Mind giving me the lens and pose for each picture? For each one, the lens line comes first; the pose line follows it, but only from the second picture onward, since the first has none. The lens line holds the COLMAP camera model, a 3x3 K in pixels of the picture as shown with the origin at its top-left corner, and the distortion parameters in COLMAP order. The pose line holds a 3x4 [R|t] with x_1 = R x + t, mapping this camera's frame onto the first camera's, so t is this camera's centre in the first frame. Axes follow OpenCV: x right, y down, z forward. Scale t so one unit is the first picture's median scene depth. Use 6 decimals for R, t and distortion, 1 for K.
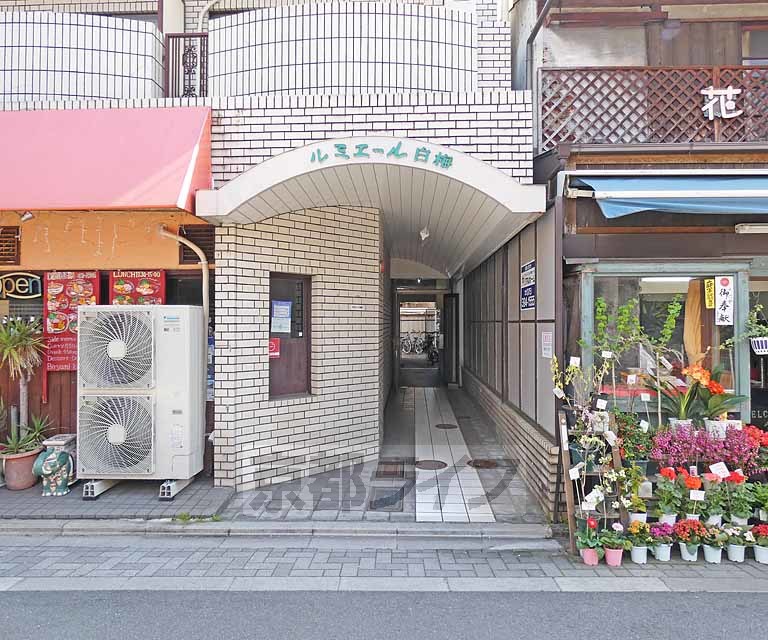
lens RADIAL K [[511.8, 0, 385.8], [0, 511.8, 319.6], [0, 0, 1]] dist [-0.023028, 0.004212]
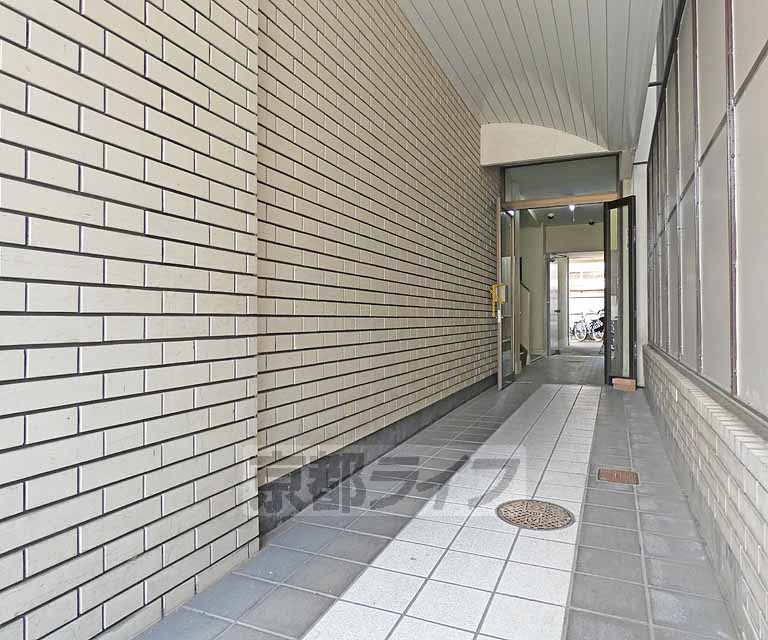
lens RADIAL K [[511.8, 0, 384.3], [0, 511.8, 319.0], [0, 0, 1]] dist [-0.023028, 0.004212]
pose [[0.932679, -0.001065, -0.360705, 0.093350], [0.003072, 0.999983, 0.004992, 0.063313], [0.360693, -0.005764, 0.932667, 0.457077]]
